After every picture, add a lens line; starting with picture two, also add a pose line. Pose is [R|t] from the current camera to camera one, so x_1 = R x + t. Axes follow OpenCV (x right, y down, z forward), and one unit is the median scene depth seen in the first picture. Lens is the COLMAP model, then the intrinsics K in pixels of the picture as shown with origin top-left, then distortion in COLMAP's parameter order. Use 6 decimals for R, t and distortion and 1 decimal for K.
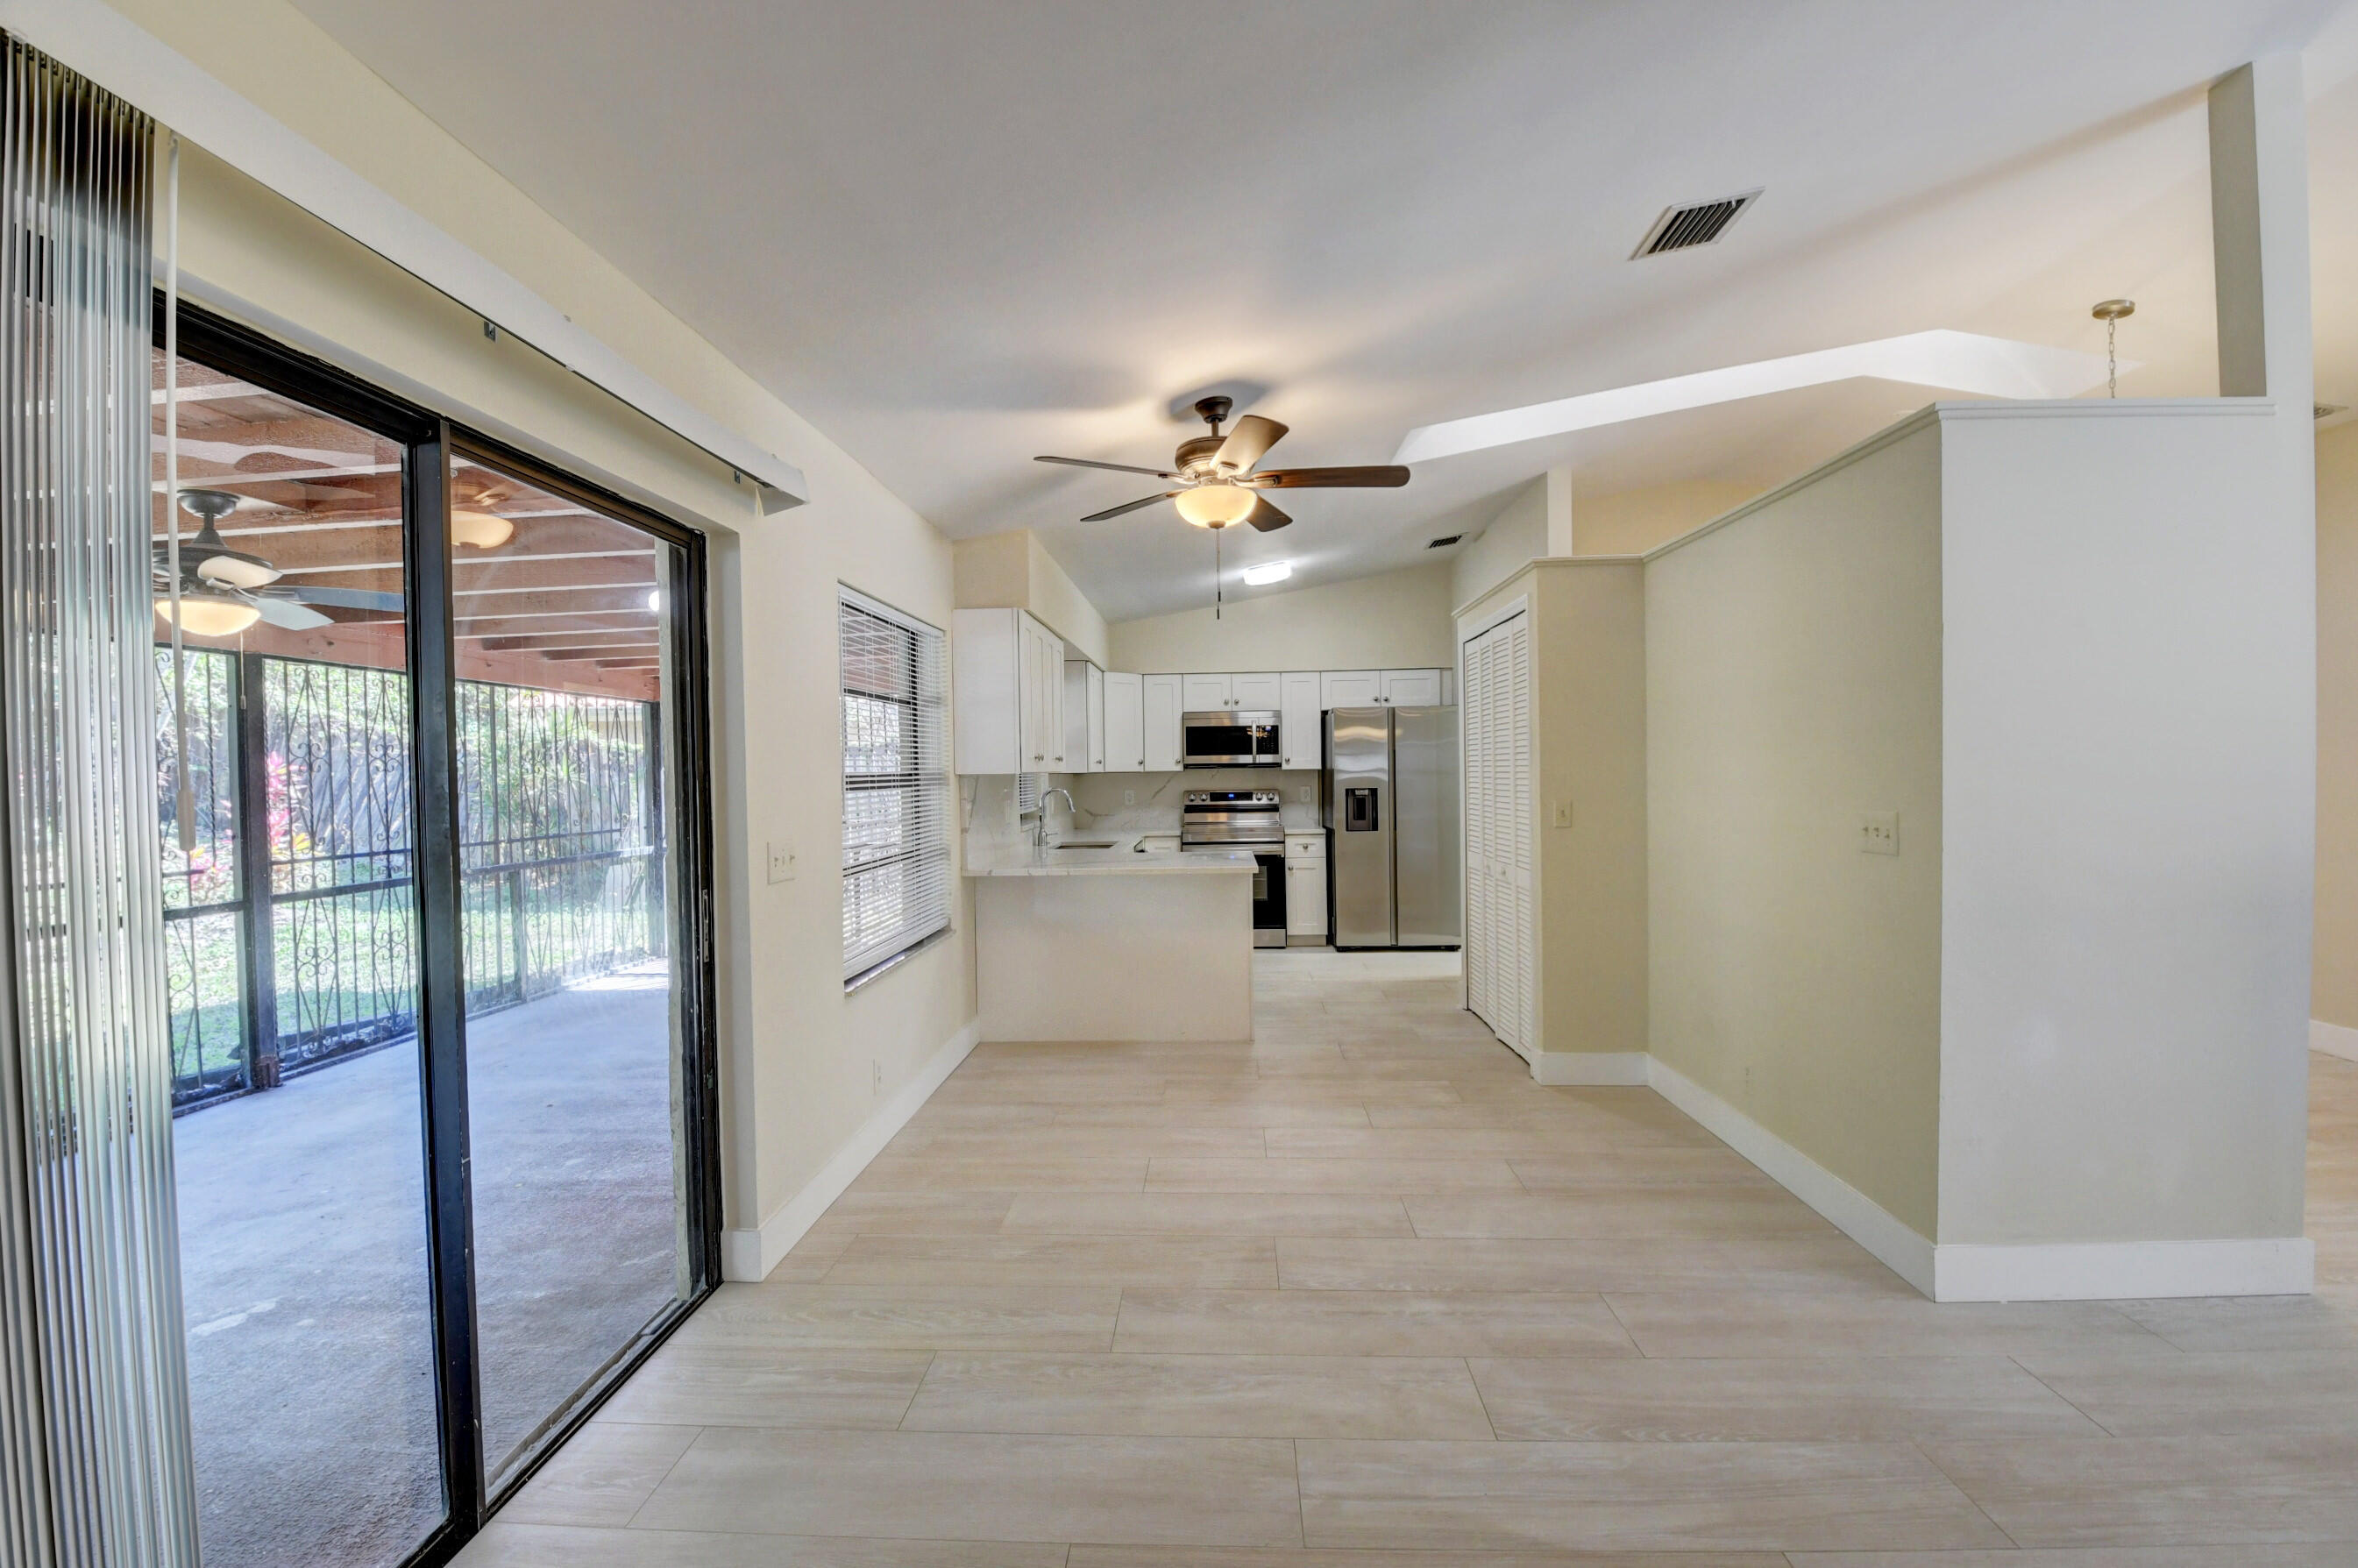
lens RADIAL K [[1038.6, 0, 1170.8], [0, 1038.6, 784.3], [0, 0, 1]] dist [0.029696, -0.037564]
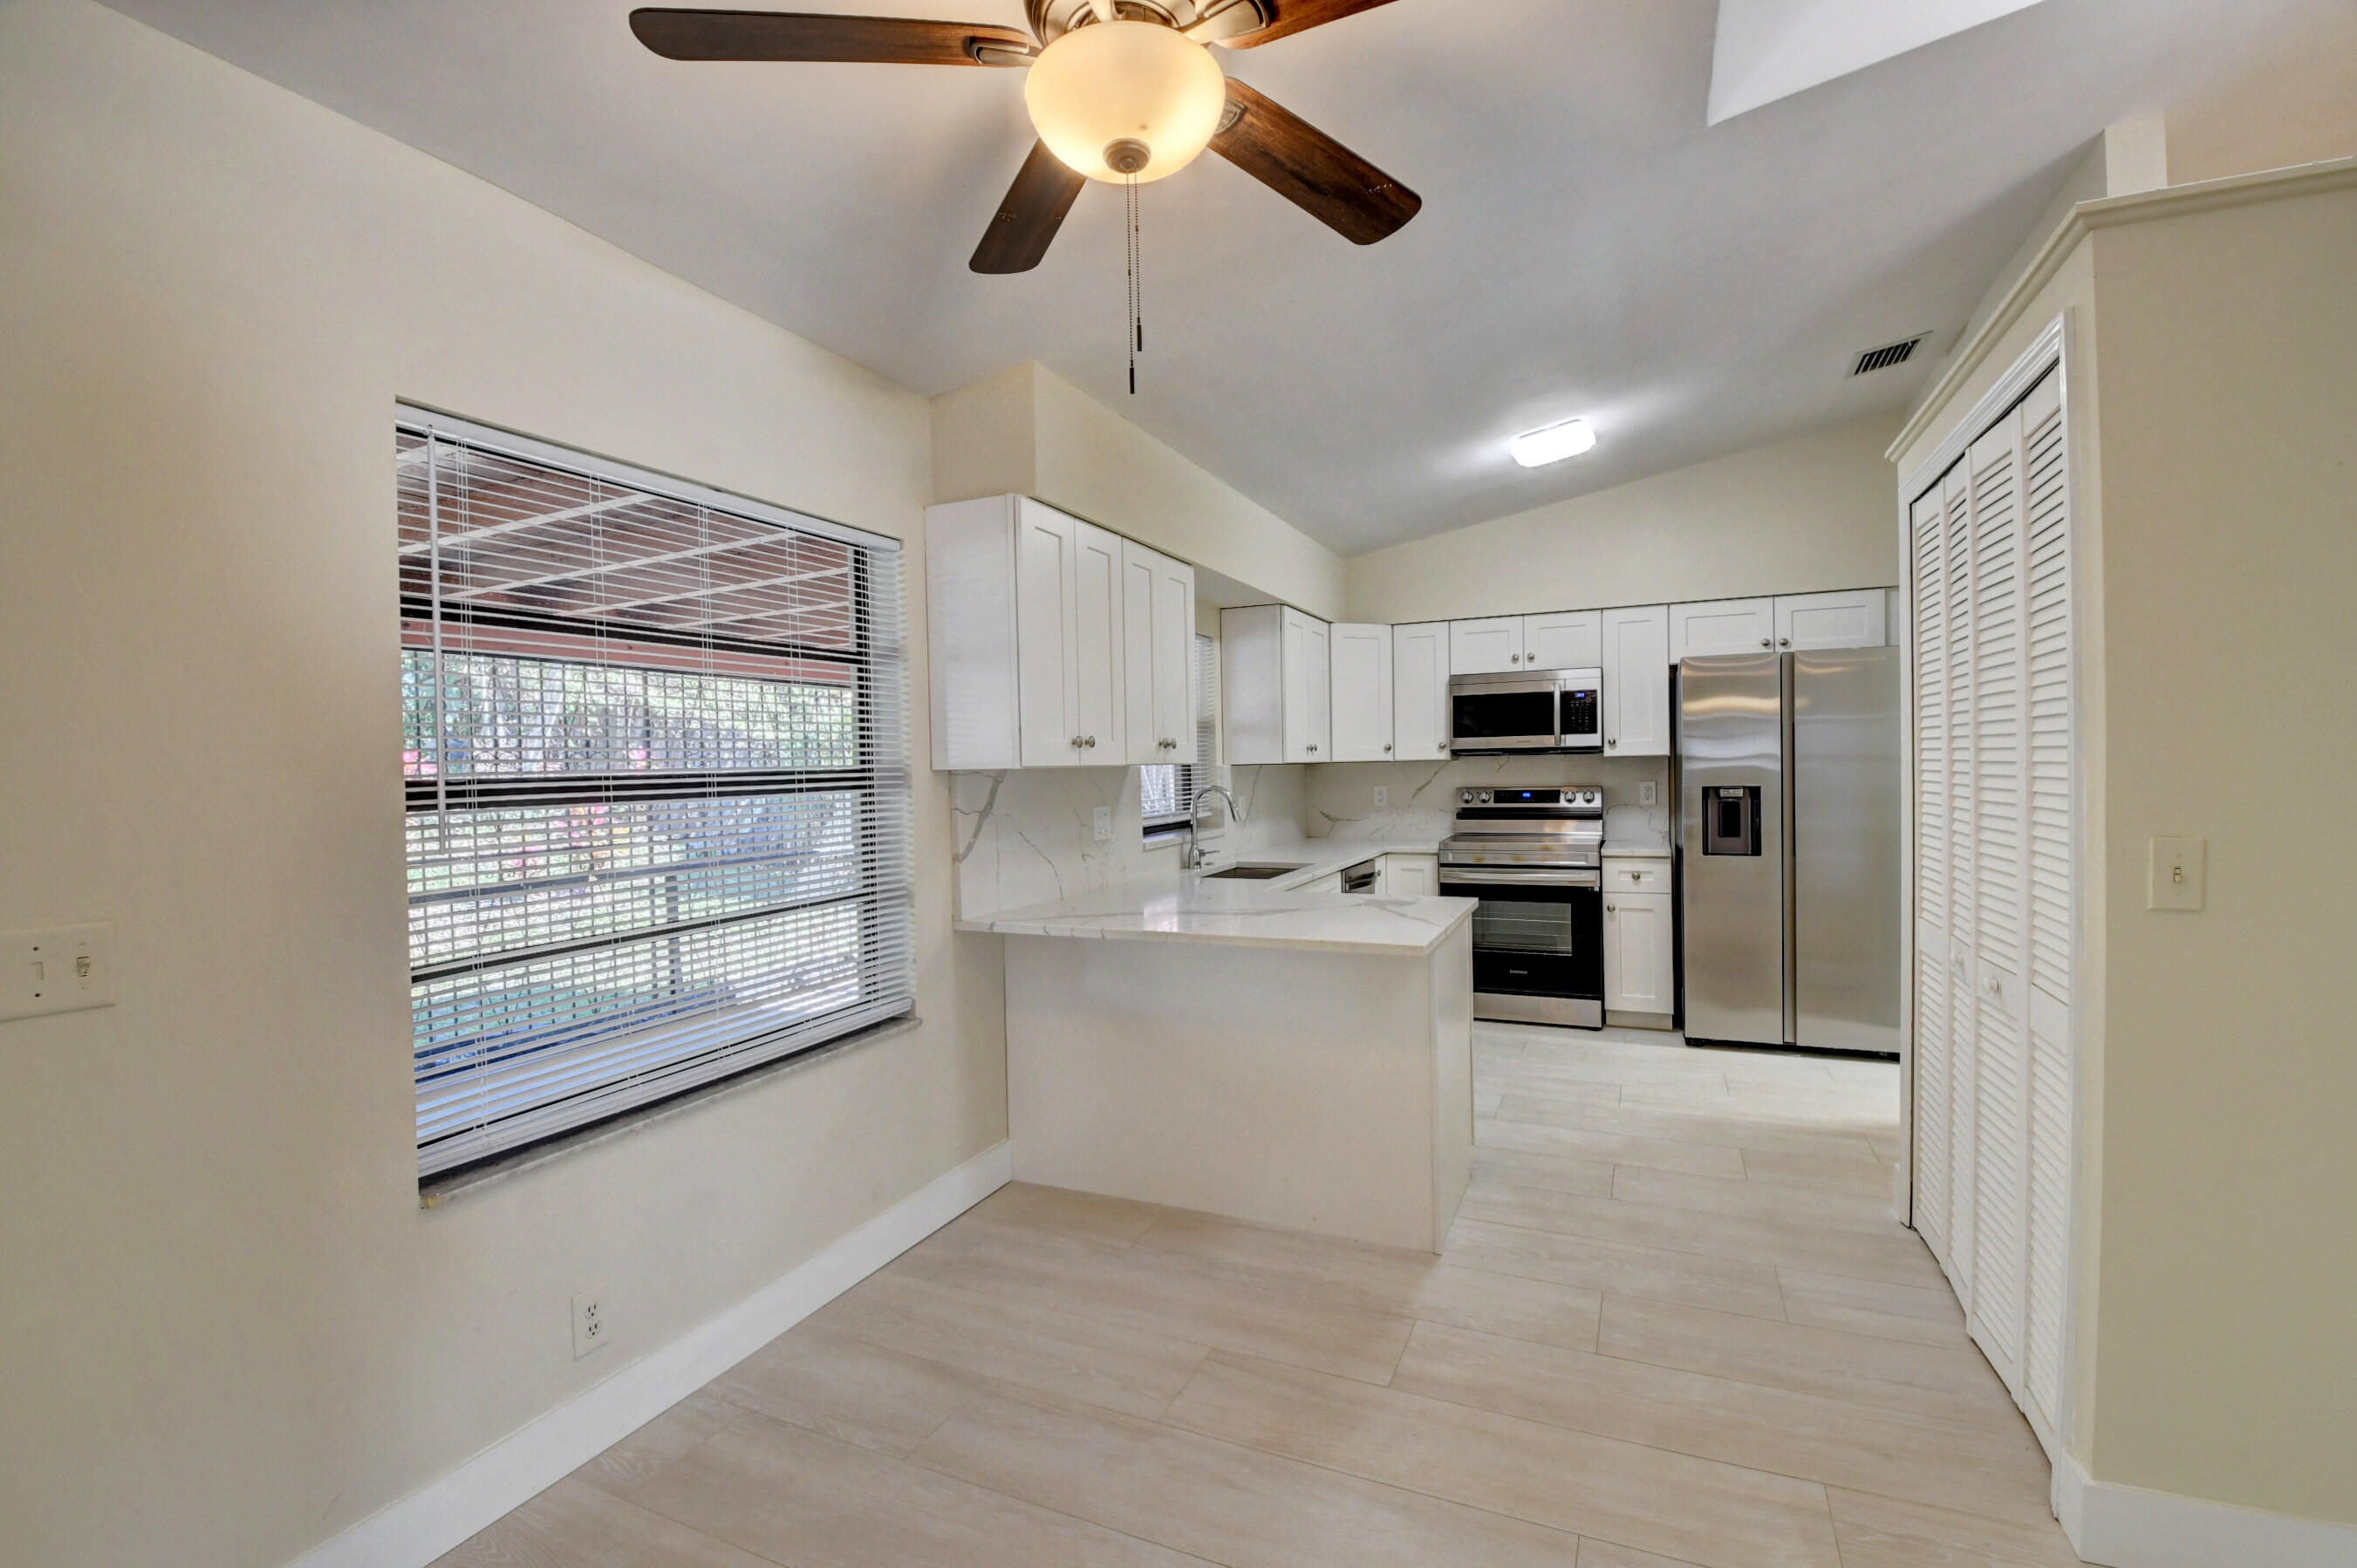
lens RADIAL K [[1038.1, 0, 1170.3], [0, 1038.1, 784.3], [0, 0, 1]] dist [0.029696, -0.037564]
pose [[0.930244, 0.004104, -0.366918, 0.108862], [0.000634, 0.999918, 0.012792, -0.006135], [0.366941, -0.012132, 0.930165, 0.322920]]
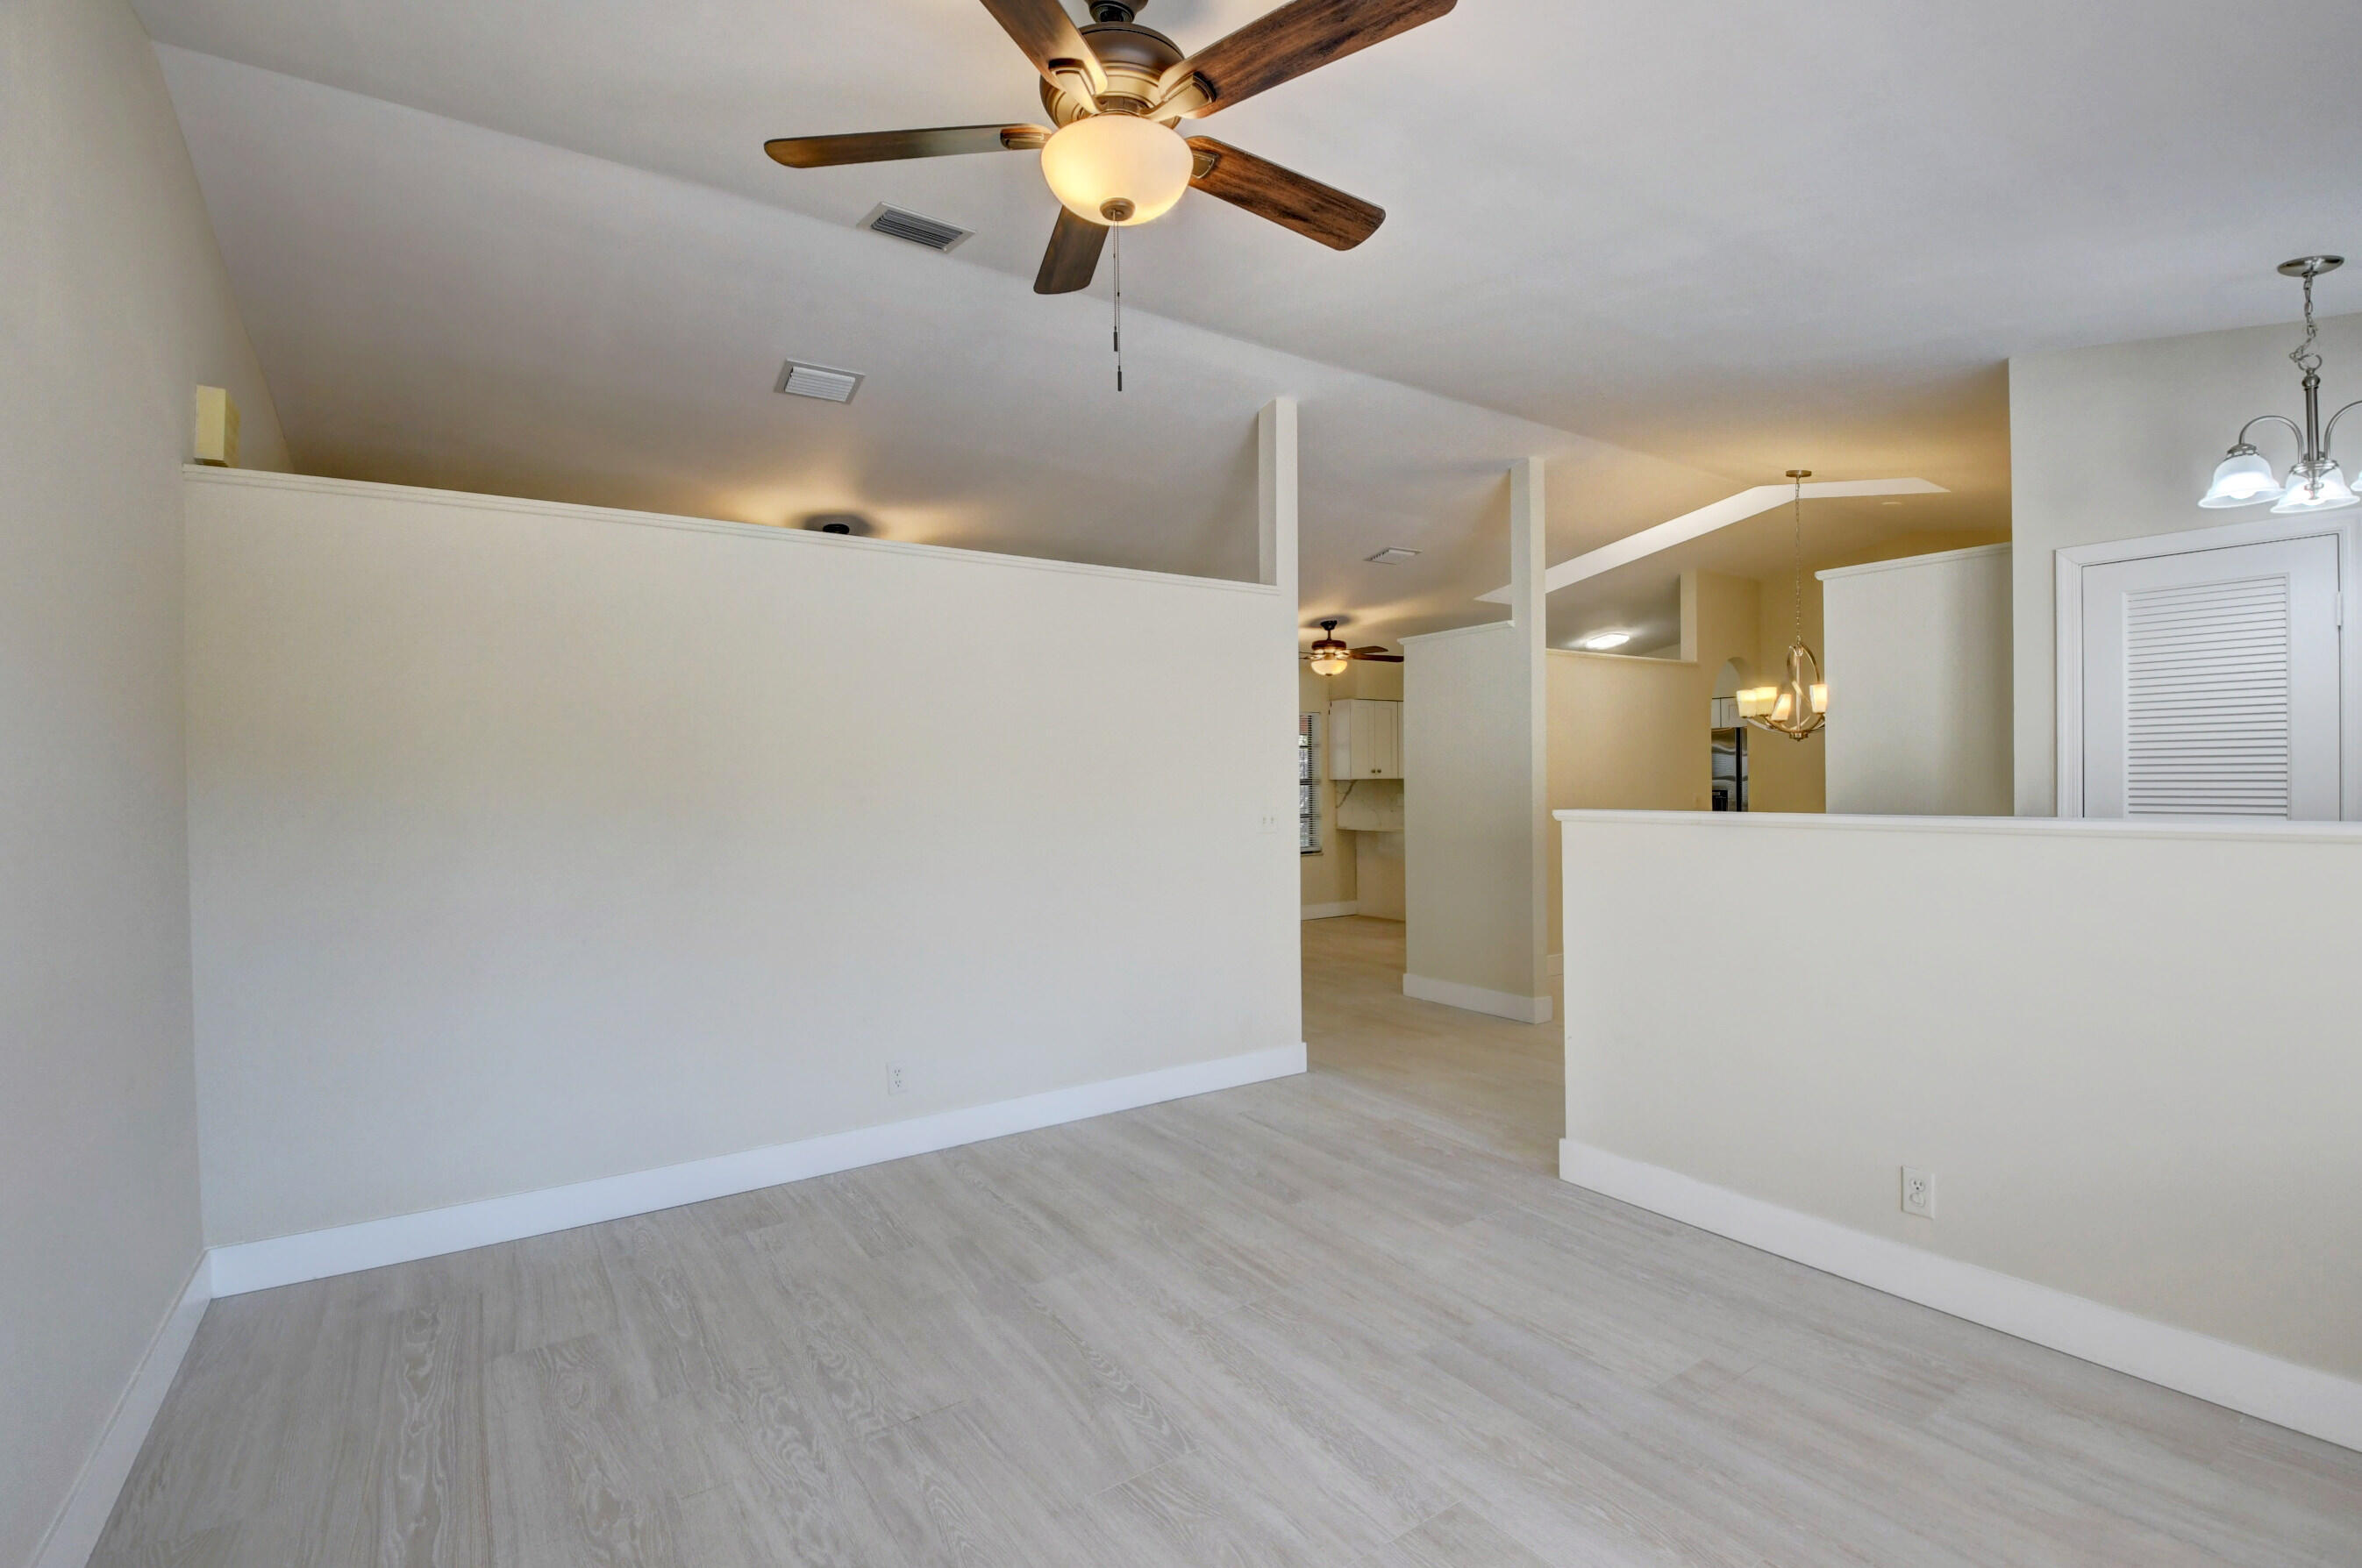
lens RADIAL K [[1054.4, 0, 1181.0], [0, 1054.4, 784.0], [0, 0, 1]] dist [-0.001691, -0.000561]
pose [[0.603623, 0.013103, -0.797162, 0.900366], [-0.008566, 0.999914, 0.009949, -0.012994], [0.797224, 0.000823, 0.603683, -0.357512]]
